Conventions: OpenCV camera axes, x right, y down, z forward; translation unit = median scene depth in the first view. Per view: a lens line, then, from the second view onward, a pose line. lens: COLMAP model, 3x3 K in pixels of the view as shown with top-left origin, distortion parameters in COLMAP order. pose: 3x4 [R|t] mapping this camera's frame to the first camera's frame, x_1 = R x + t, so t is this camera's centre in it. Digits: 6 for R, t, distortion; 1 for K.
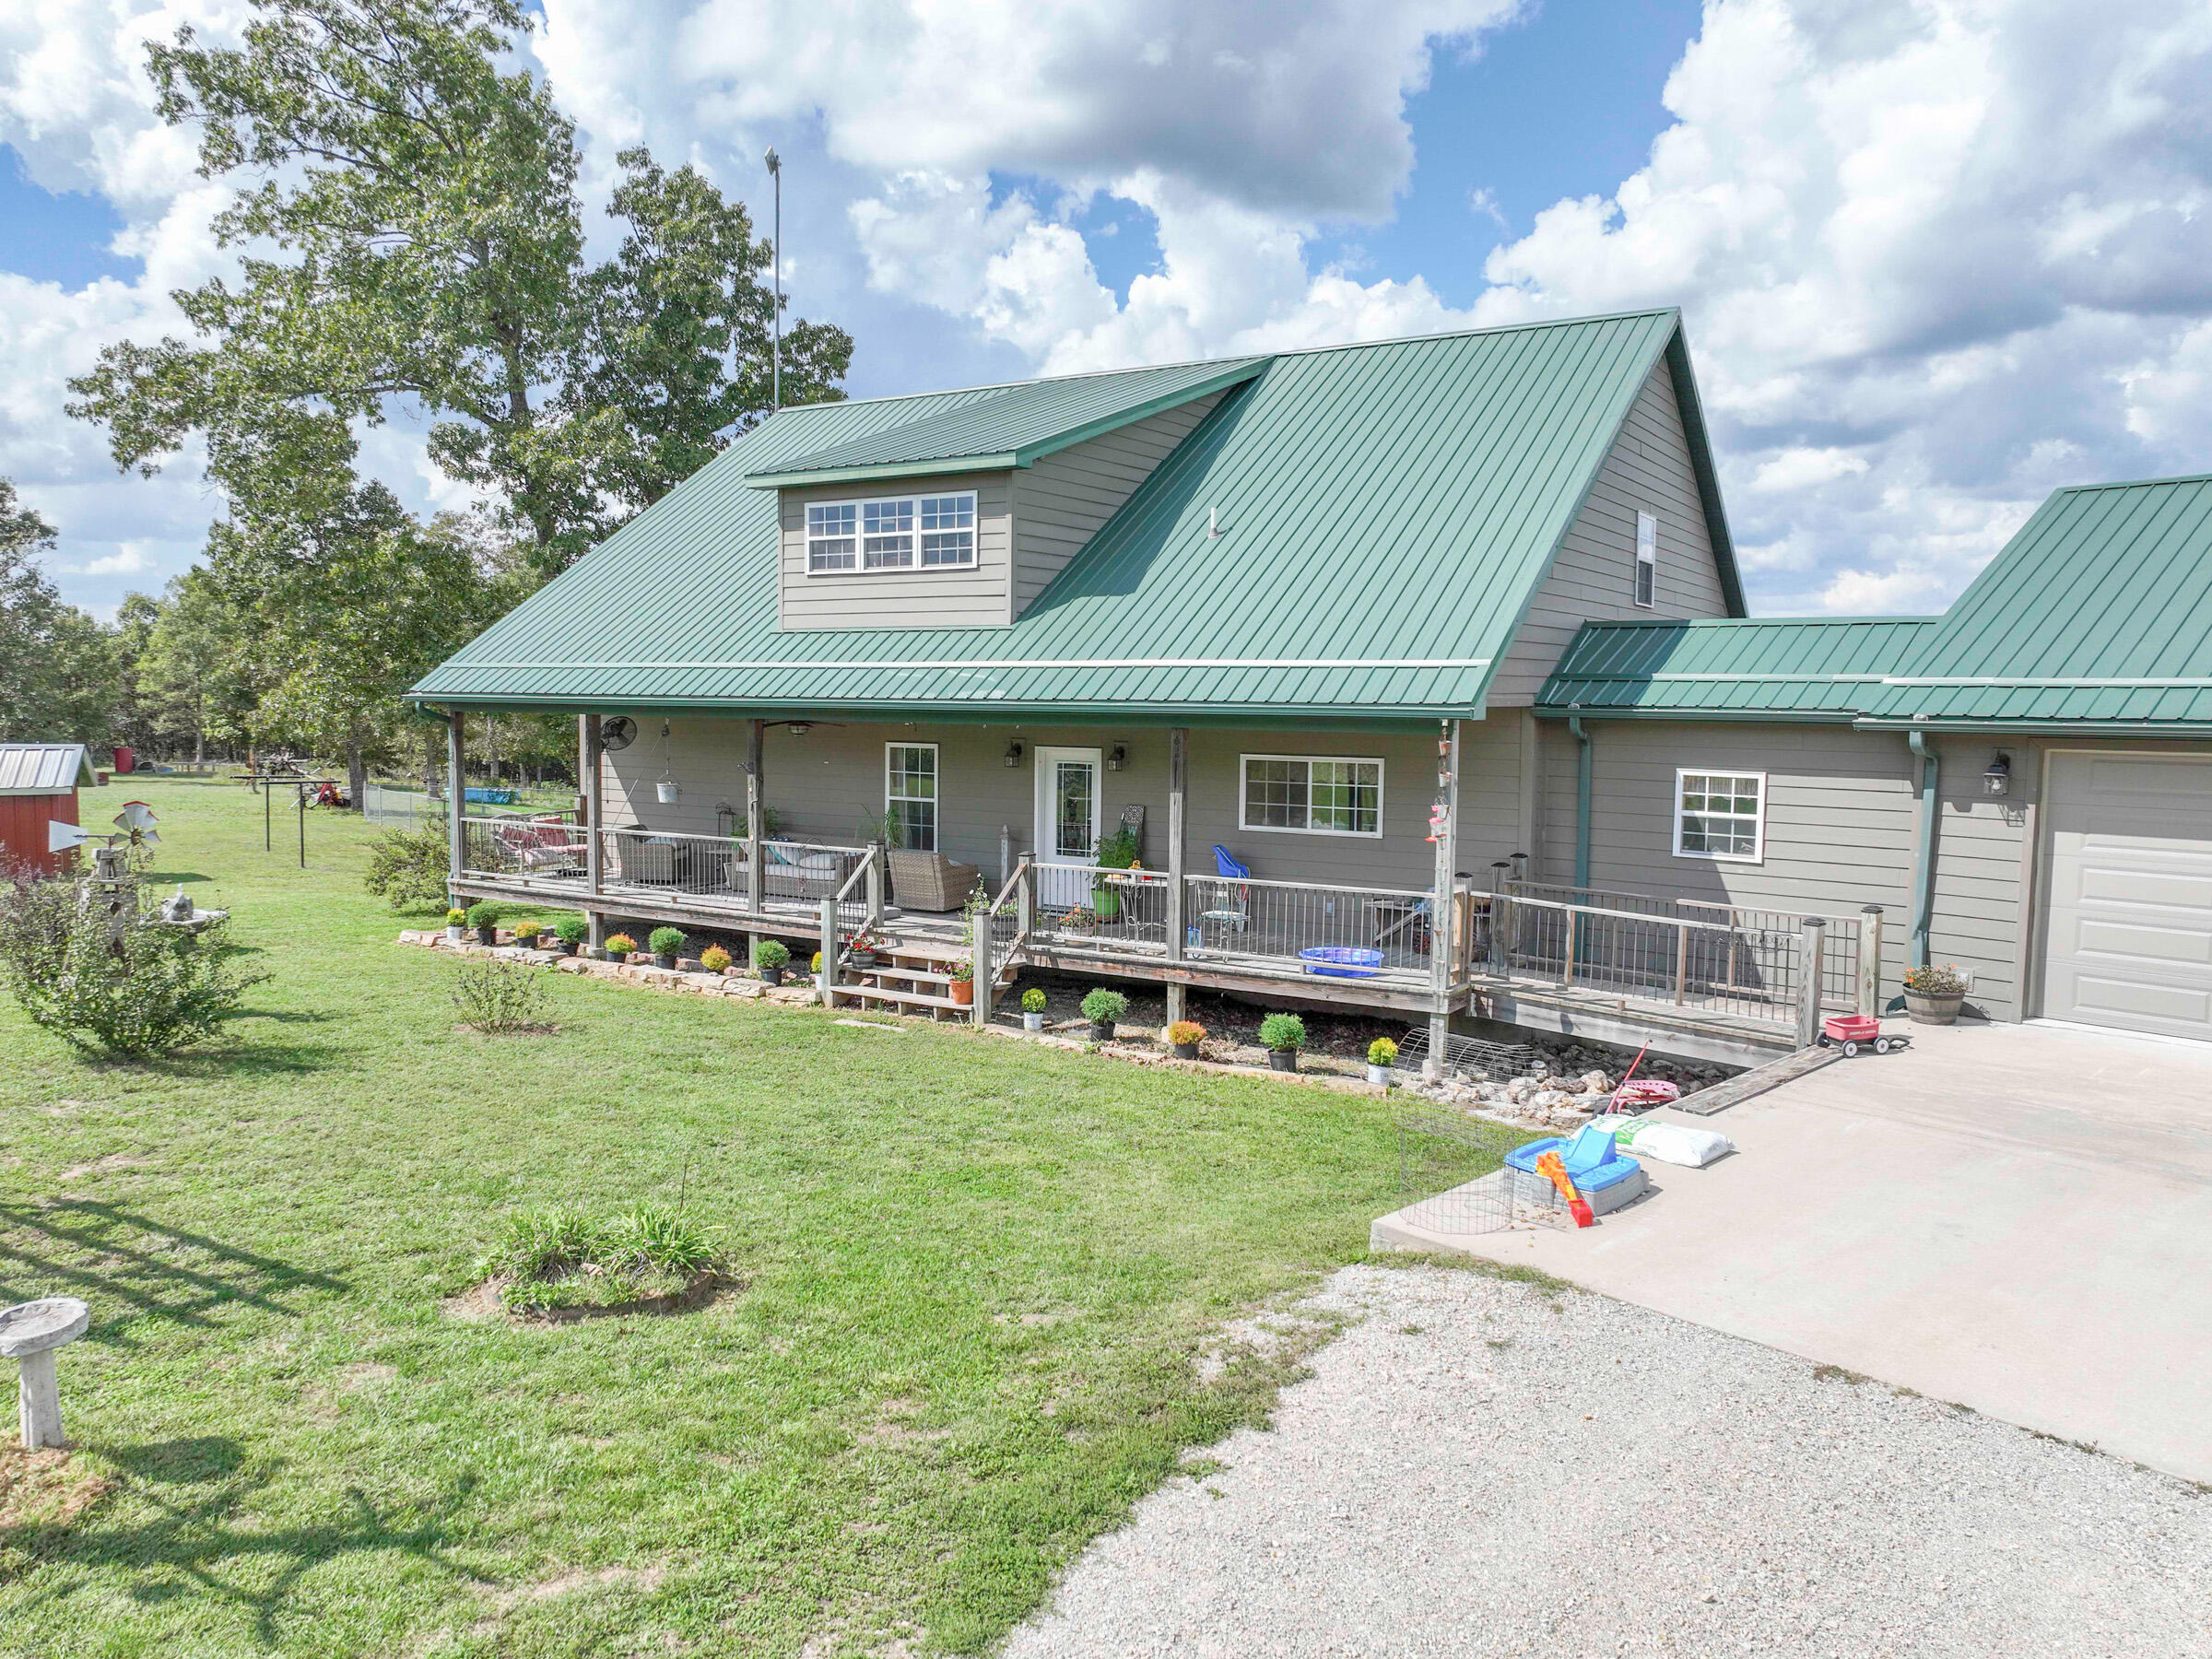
lens RADIAL K [[1634.5, 0, 1109.9], [0, 1634.5, 818.6], [0, 0, 1]] dist [-0.055686, 0.101458]
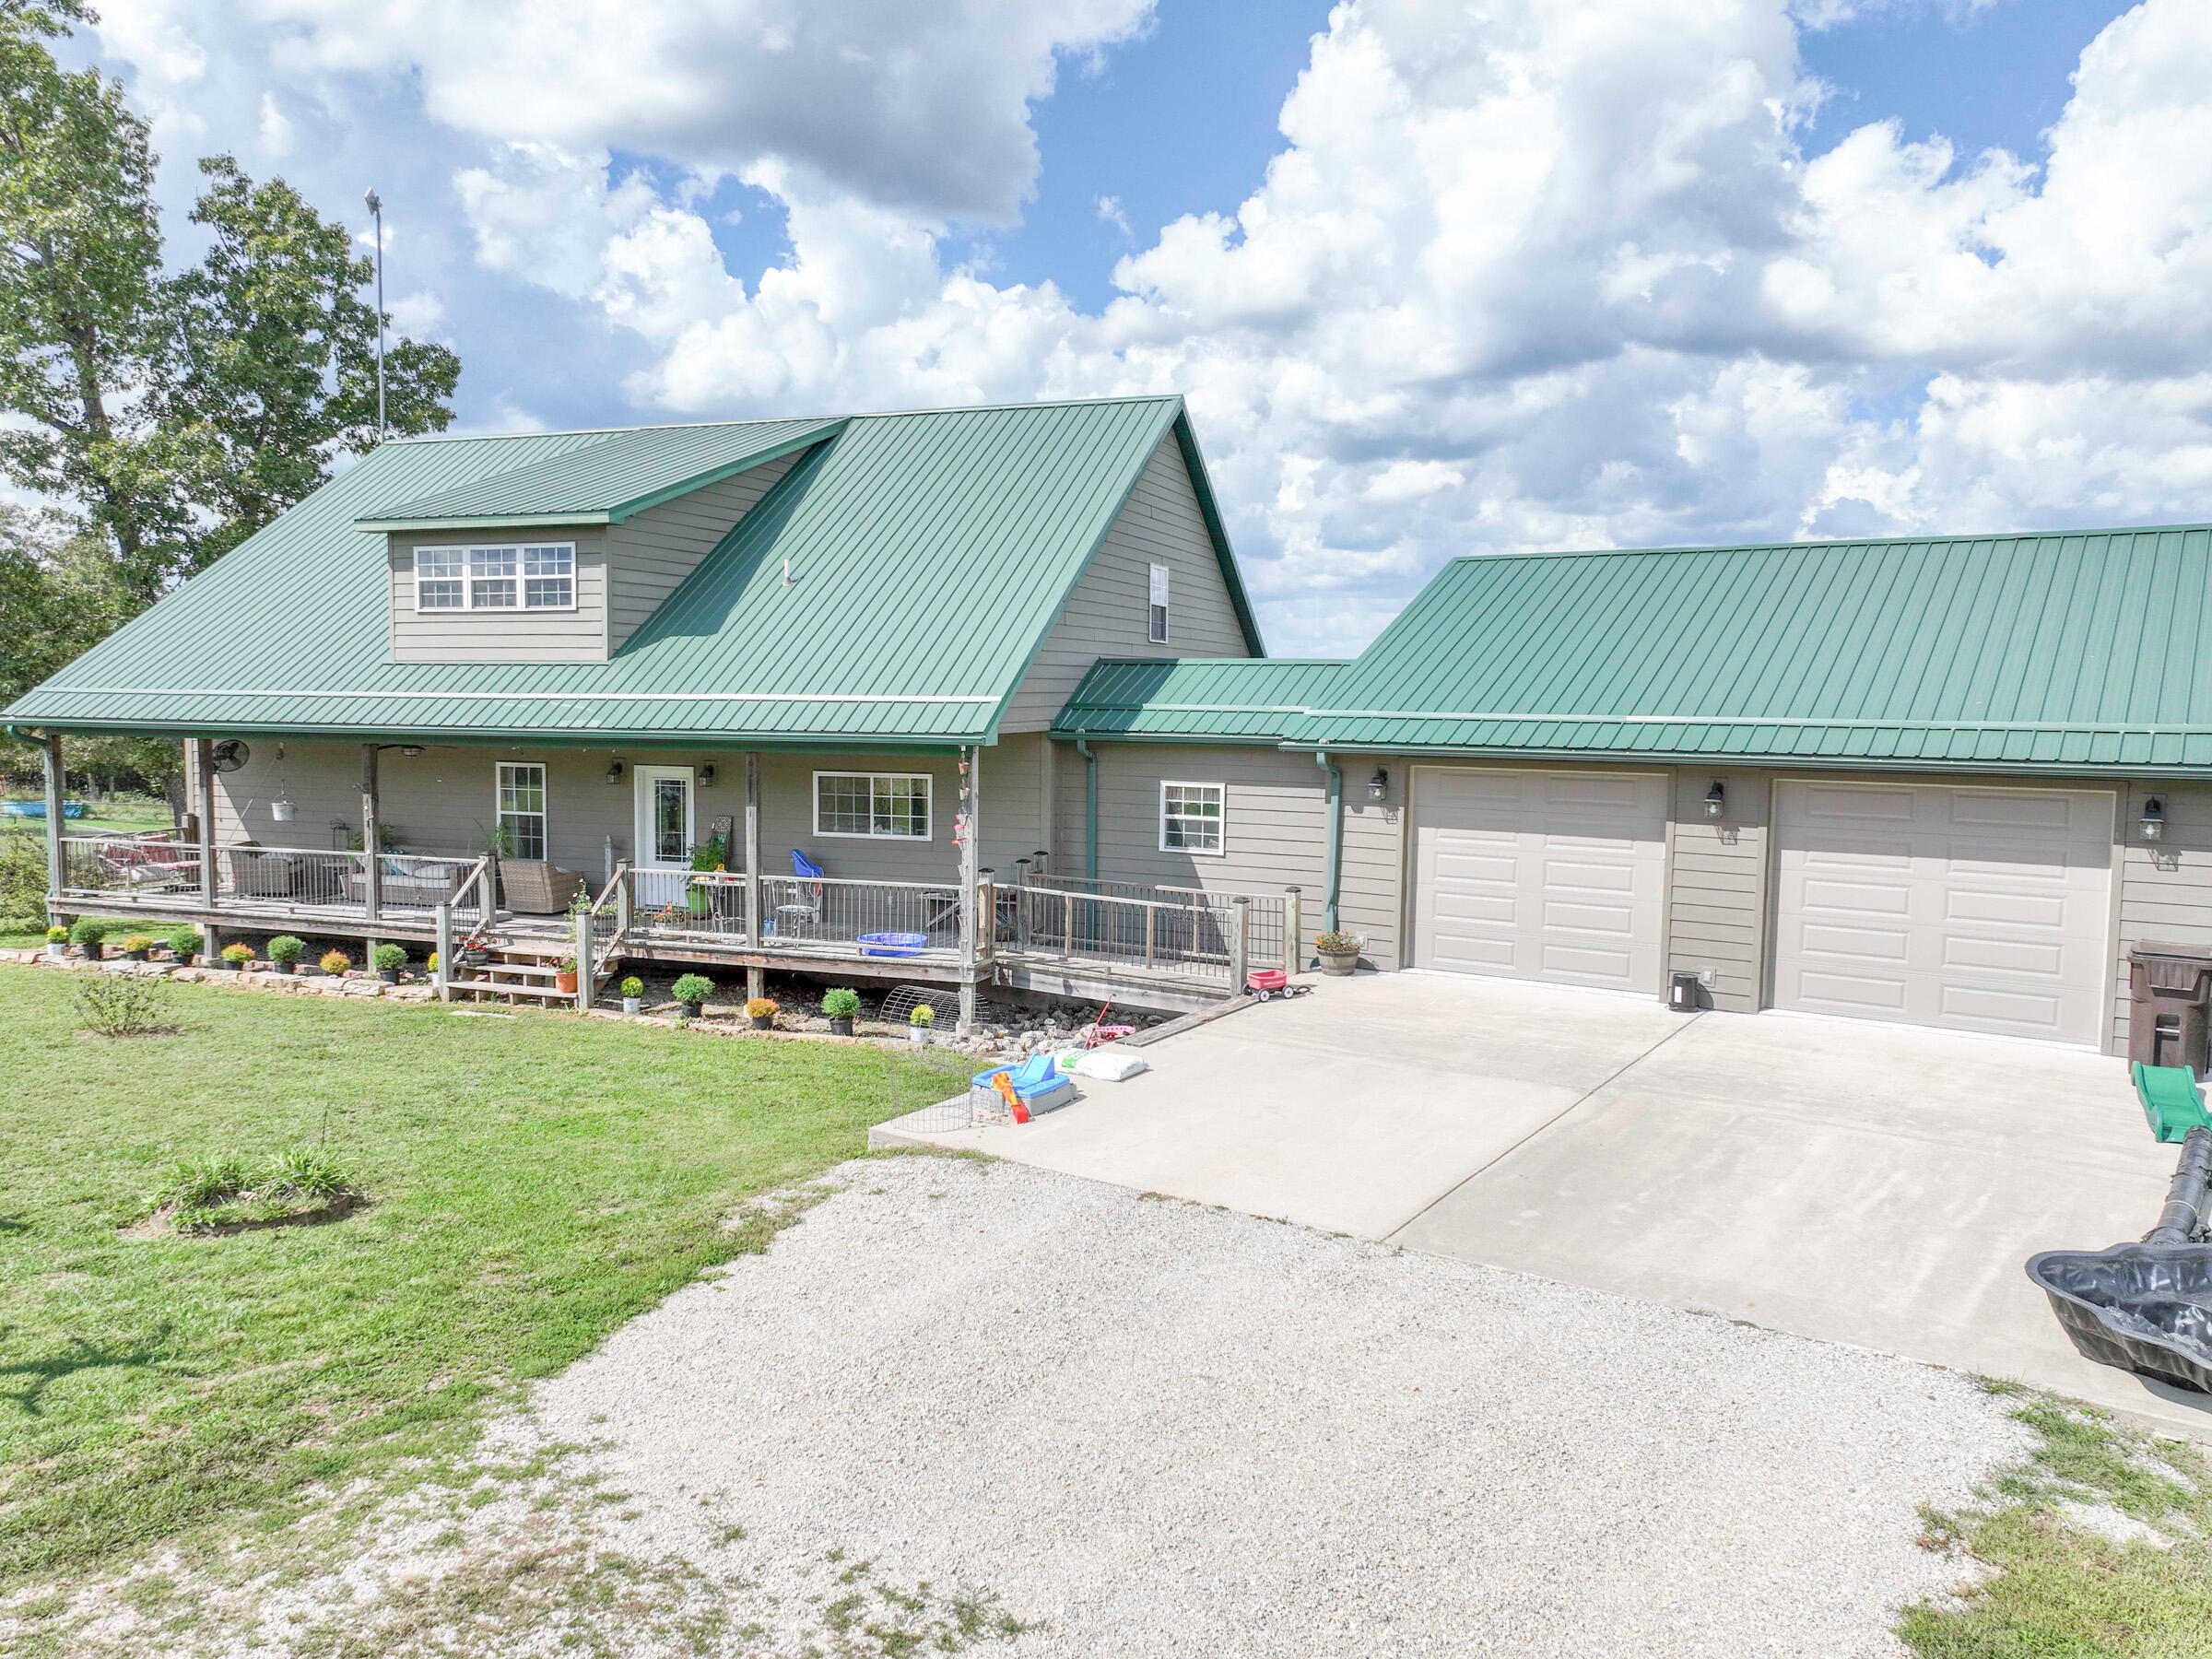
lens RADIAL K [[1634.5, 0, 1109.9], [0, 1634.5, 818.6], [0, 0, 1]] dist [-0.055686, 0.101458]
pose [[0.976273, -0.017759, 0.215812, 0.034543], [0.017421, 0.999842, 0.003467, -0.005905], [-0.215840, 0.000375, 0.976429, -0.185724]]
